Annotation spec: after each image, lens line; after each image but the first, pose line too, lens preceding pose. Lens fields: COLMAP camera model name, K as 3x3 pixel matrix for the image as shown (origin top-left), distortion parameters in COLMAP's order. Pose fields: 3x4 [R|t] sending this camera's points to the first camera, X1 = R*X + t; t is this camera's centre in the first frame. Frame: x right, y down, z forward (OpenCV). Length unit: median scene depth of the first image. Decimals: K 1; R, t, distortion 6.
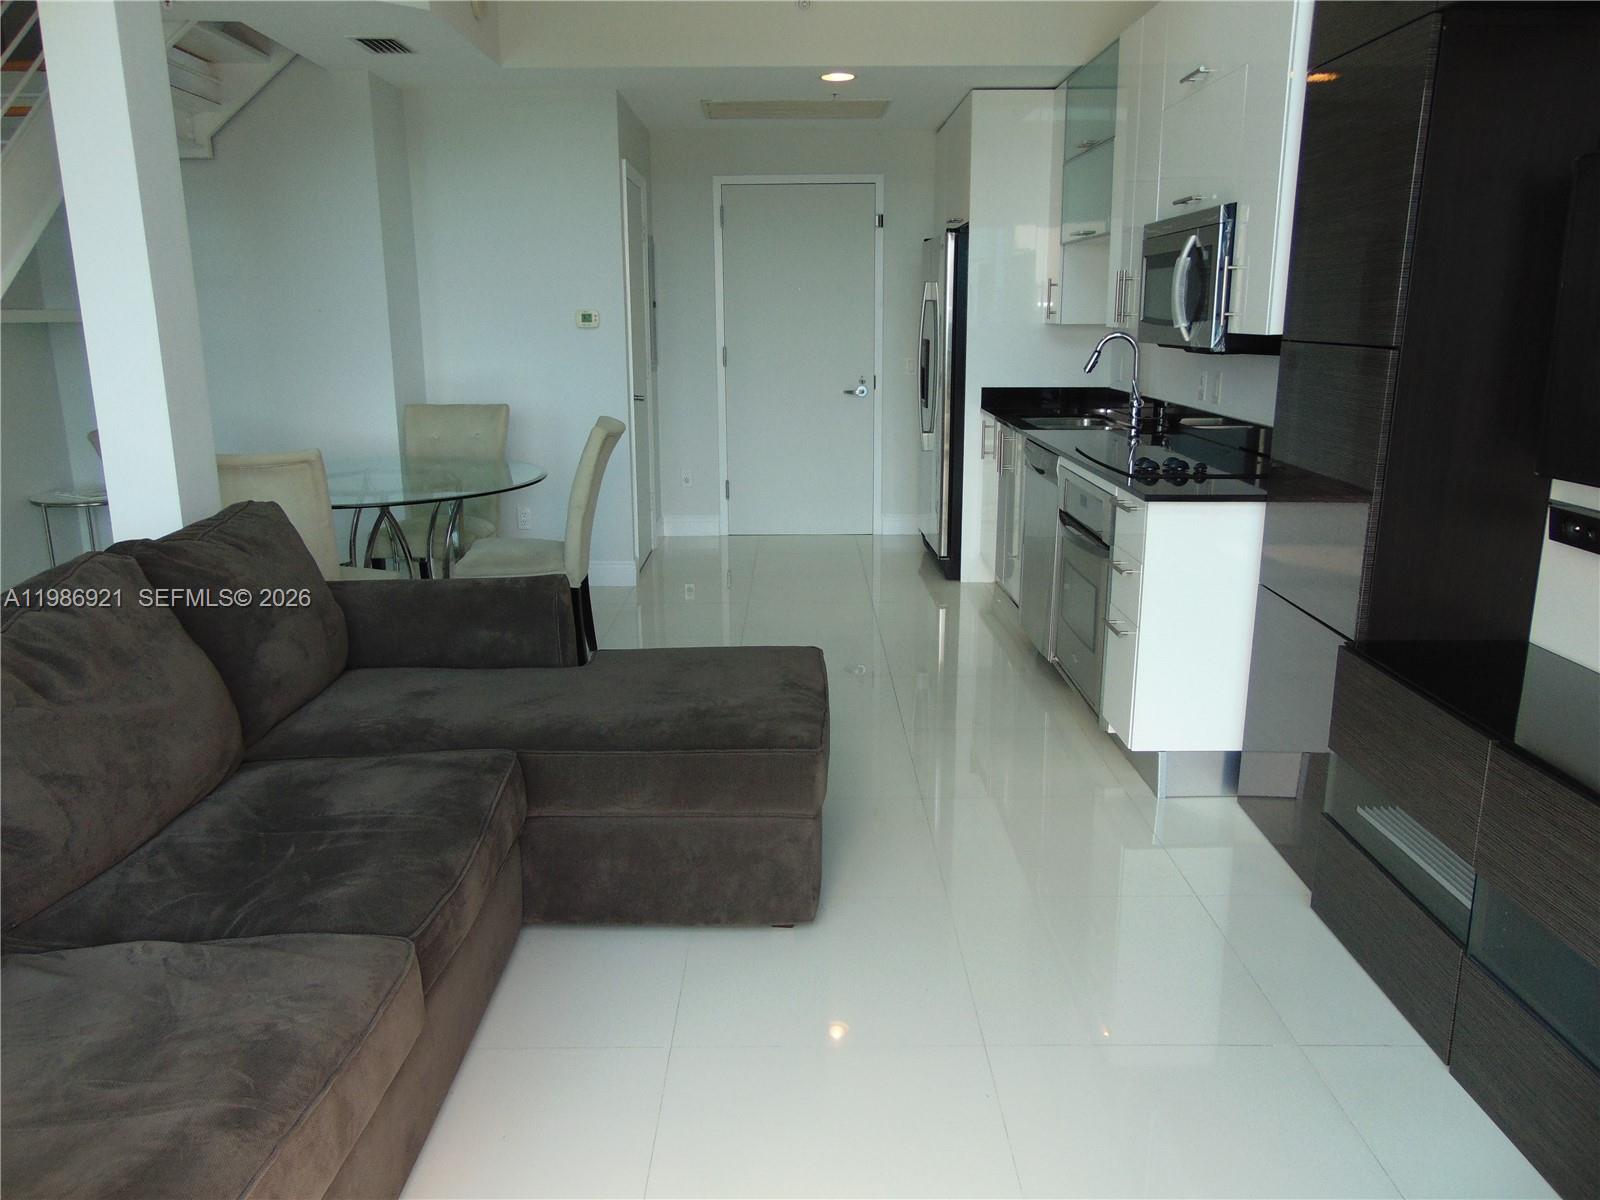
lens RADIAL K [[1194.6, 0, 799.9], [0, 1194.6, 601.6], [0, 0, 1]] dist [-0.035299, 0.065917]
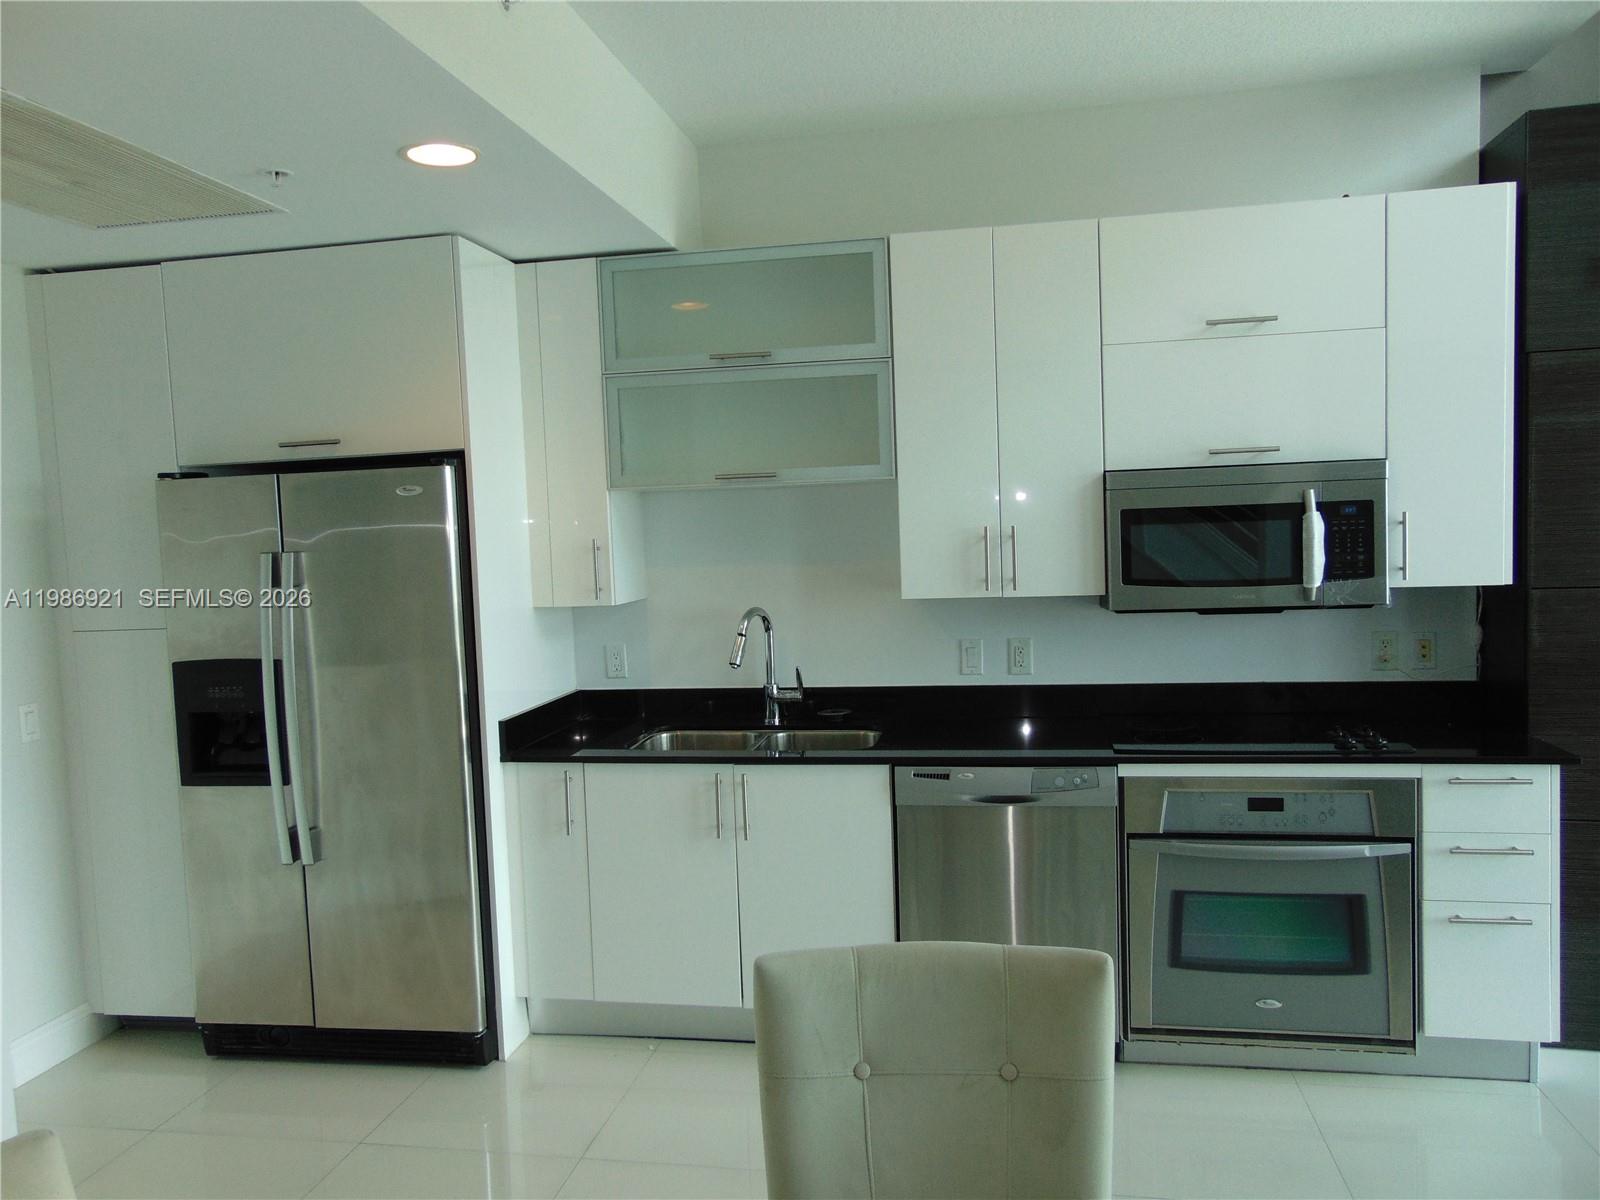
lens RADIAL K [[1194.6, 0, 796.7], [0, 1194.6, 594.6], [0, 0, 1]] dist [-0.035299, 0.065917]
pose [[0.189164, -0.068301, 0.979567, -0.675202], [0.266426, 0.963727, 0.015747, -0.359126], [-0.945111, 0.258003, 0.200499, 1.246208]]
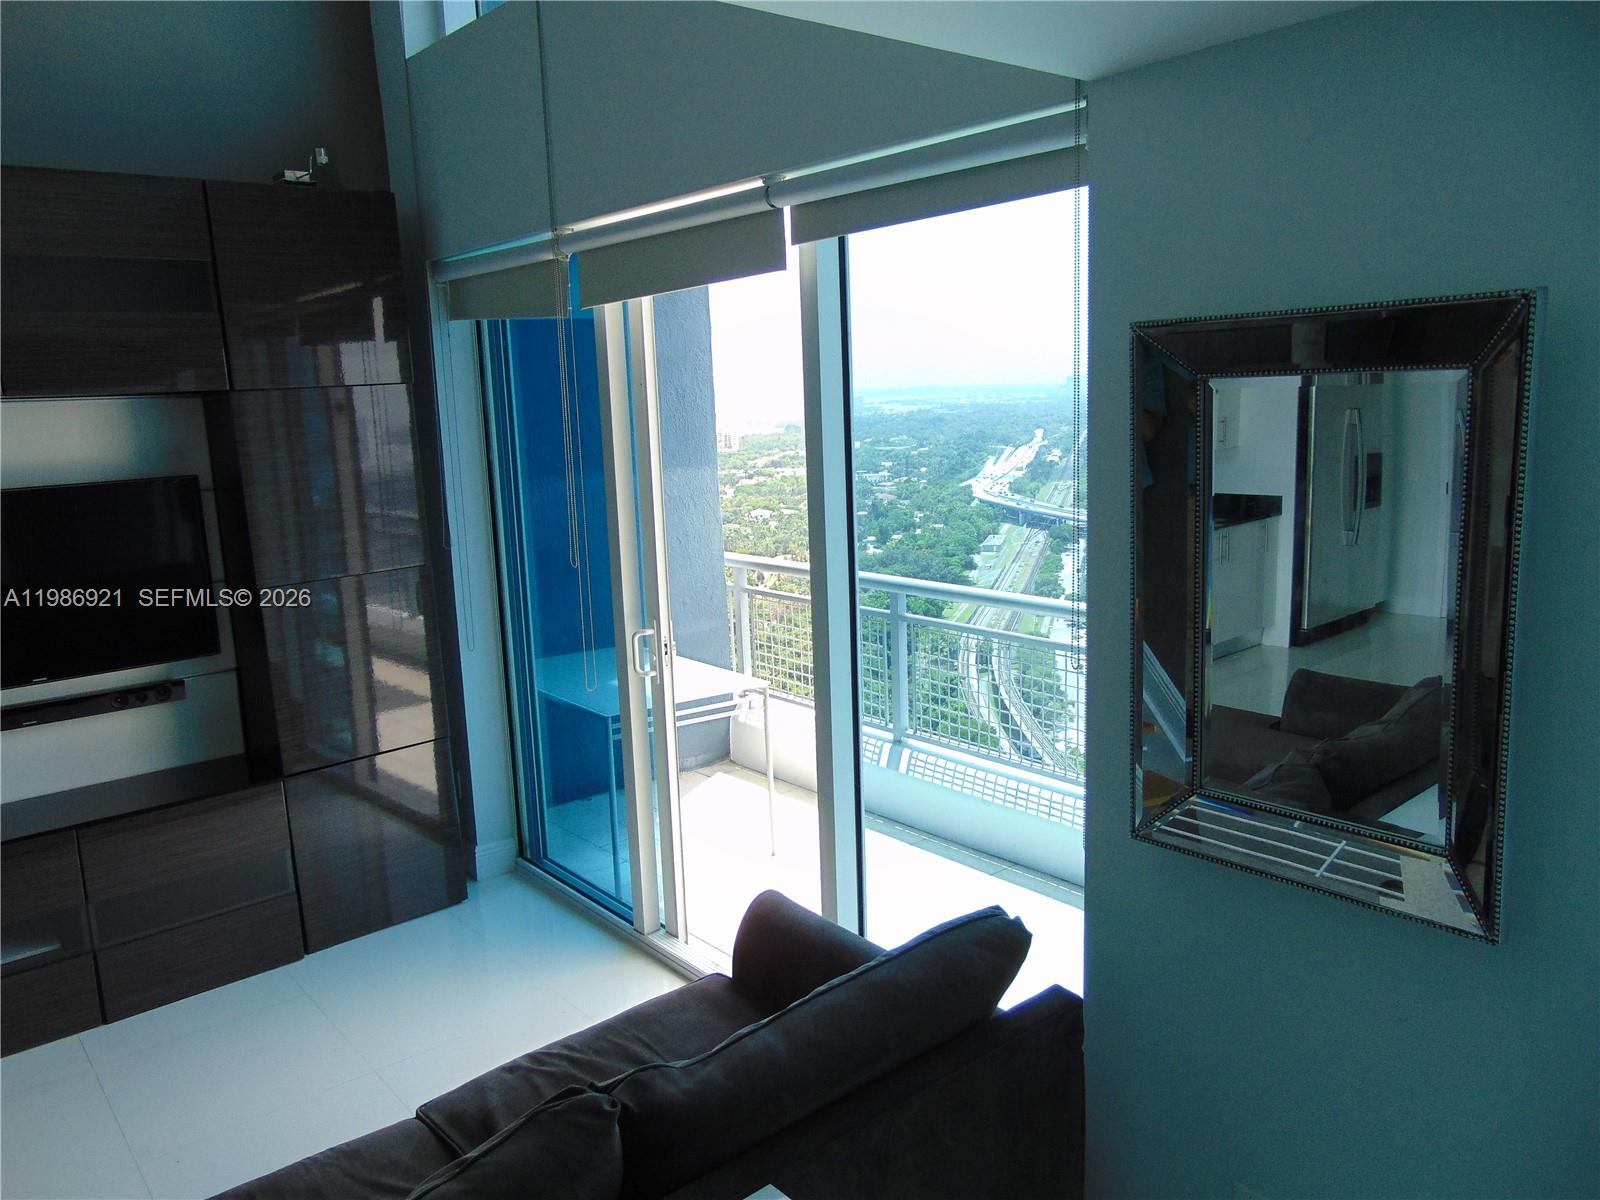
lens RADIAL K [[1194.6, 0, 793.2], [0, 1194.6, 597.8], [0, 0, 1]] dist [-0.035299, 0.065917]
pose [[-0.637610, -0.112705, 0.762070, -0.818876], [0.216581, 0.923114, 0.317731, -0.310560], [-0.739288, 0.367638, -0.564177, 0.641362]]
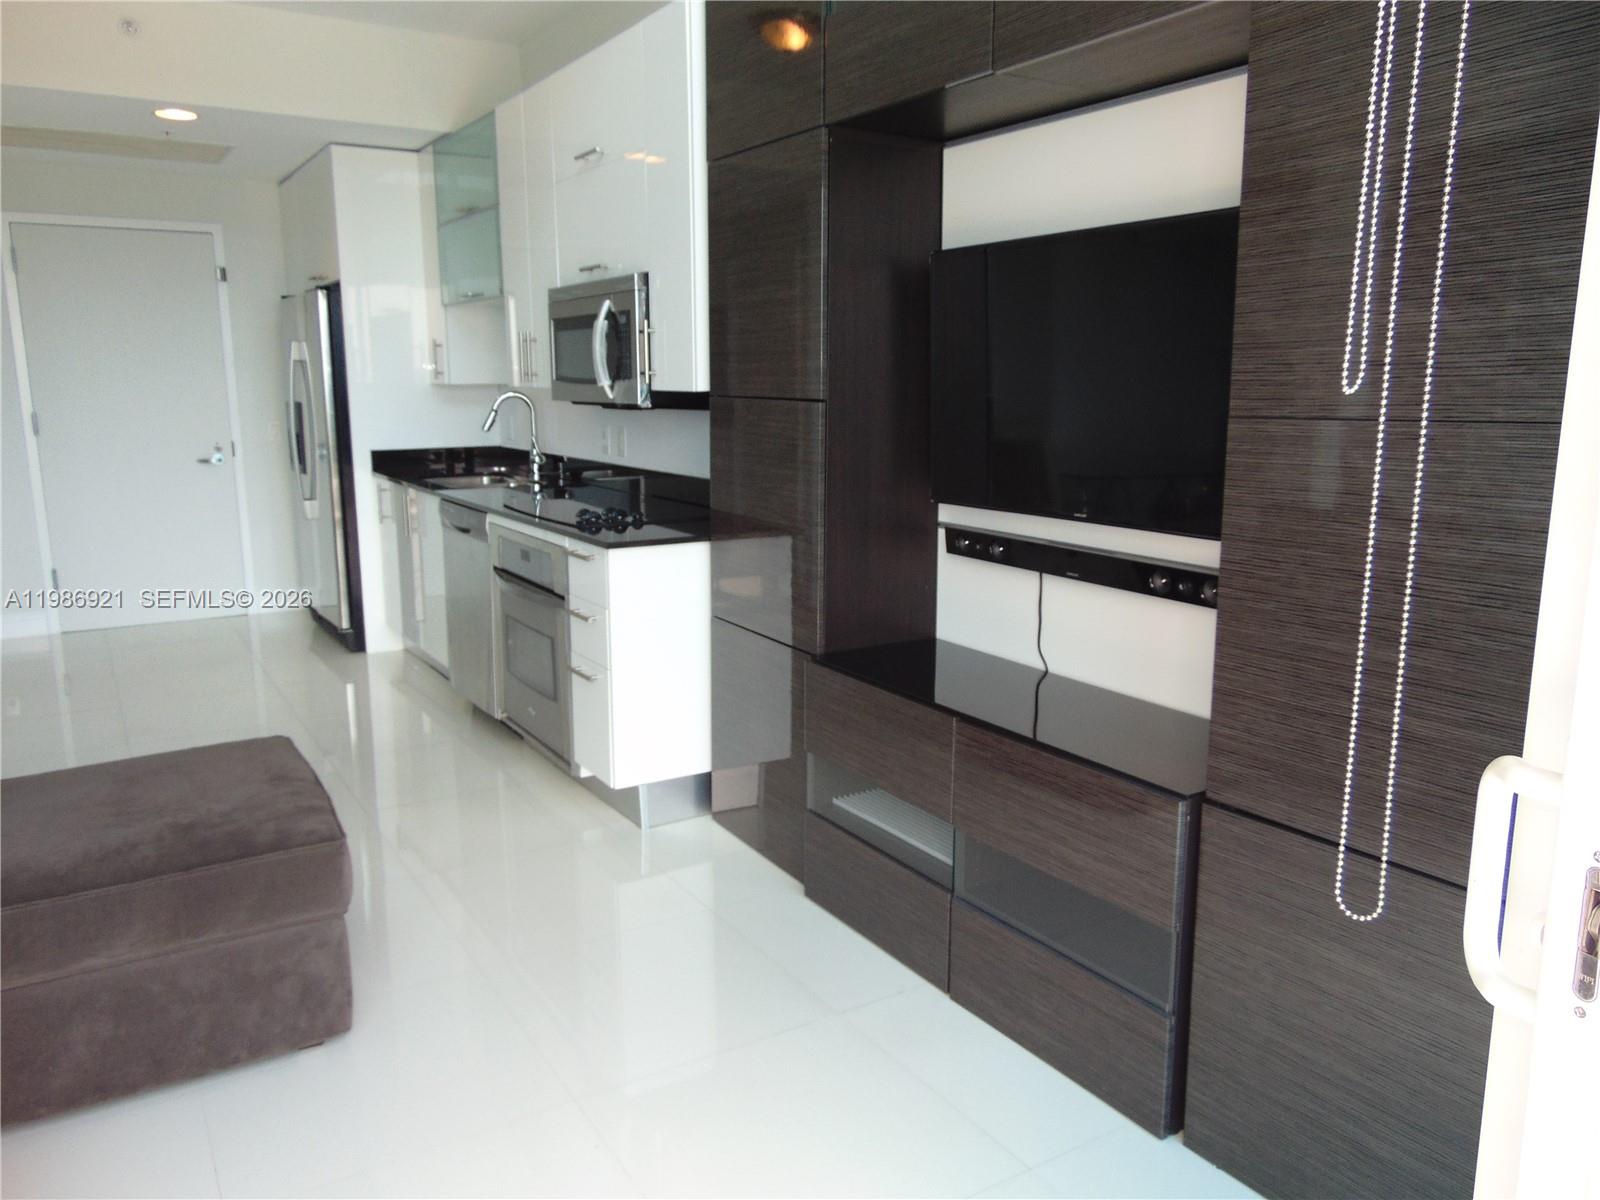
lens RADIAL K [[1194.6, 0, 801.0], [0, 1194.6, 597.2], [0, 0, 1]] dist [-0.035299, 0.065917]
pose [[0.851239, -0.095012, 0.516106, -0.102222], [0.122198, 0.992326, -0.018865, -0.001307], [-0.510353, 0.079126, 0.856317, 0.013227]]
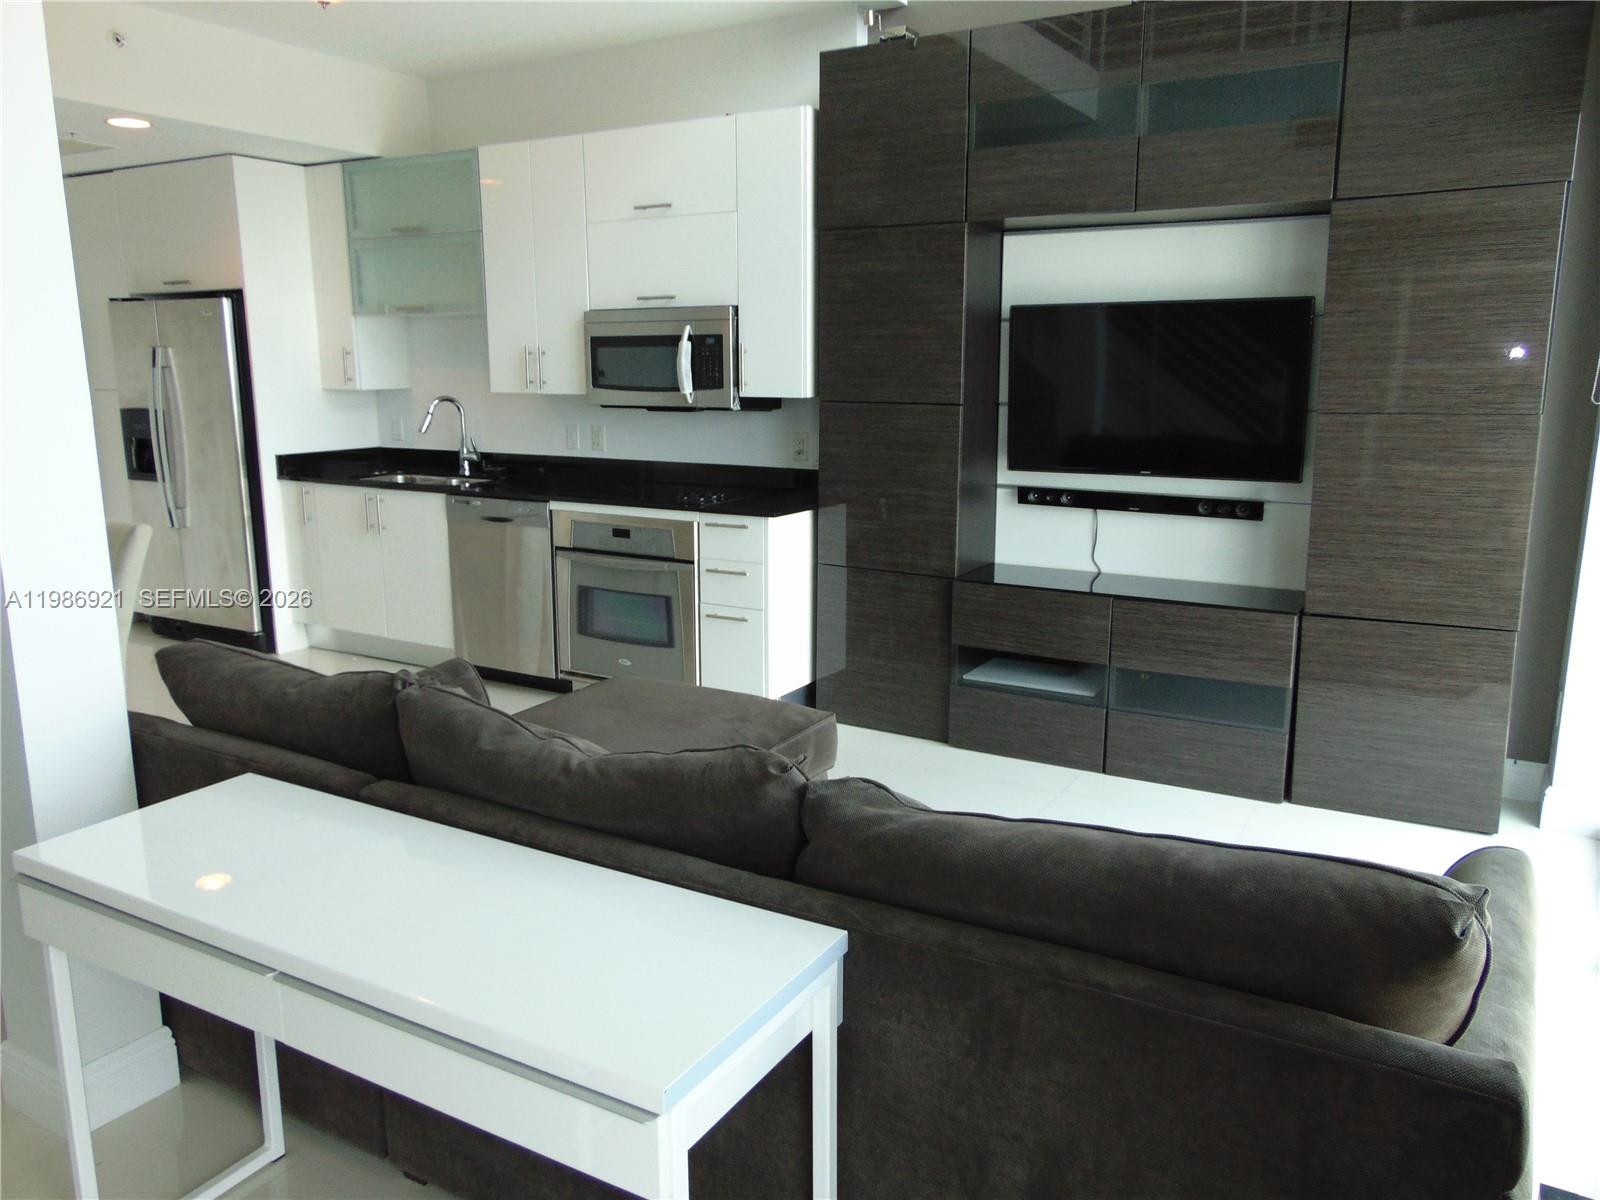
lens RADIAL K [[1194.6, 0, 806.3], [0, 1194.6, 595.8], [0, 0, 1]] dist [-0.035299, 0.065917]
pose [[0.508361, -0.166542, 0.844887, -0.815508], [0.202114, 0.976790, 0.070933, -0.078998], [-0.837090, 0.134704, 0.530222, 0.216765]]
